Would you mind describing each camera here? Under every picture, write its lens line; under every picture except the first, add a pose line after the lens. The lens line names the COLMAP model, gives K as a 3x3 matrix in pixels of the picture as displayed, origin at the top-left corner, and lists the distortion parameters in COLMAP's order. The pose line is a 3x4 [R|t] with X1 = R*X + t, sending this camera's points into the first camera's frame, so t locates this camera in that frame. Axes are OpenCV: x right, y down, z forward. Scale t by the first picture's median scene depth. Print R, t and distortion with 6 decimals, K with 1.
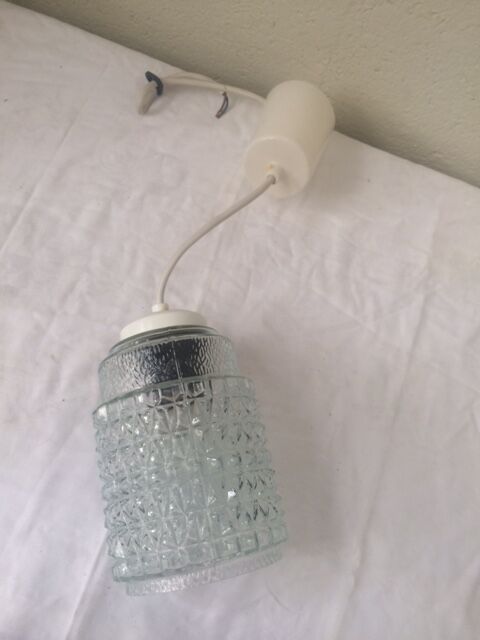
lens RADIAL K [[530.2, 0, 243.8], [0, 530.2, 321.0], [0, 0, 1]] dist [0.088539, -0.101341]
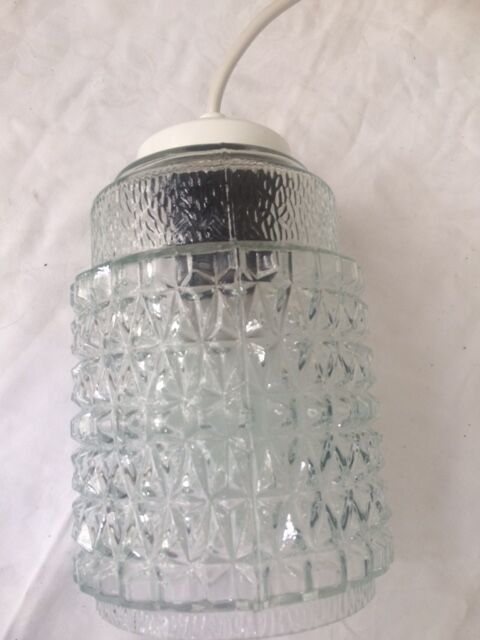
lens RADIAL K [[537.7, 0, 253.7], [0, 537.7, 317.7], [0, 0, 1]] dist [0.093462, -0.141200]
pose [[0.987873, 0.139267, -0.068639, -0.052522], [-0.127107, 0.979290, 0.157588, 0.093430], [0.089164, -0.146952, 0.985117, 0.468399]]
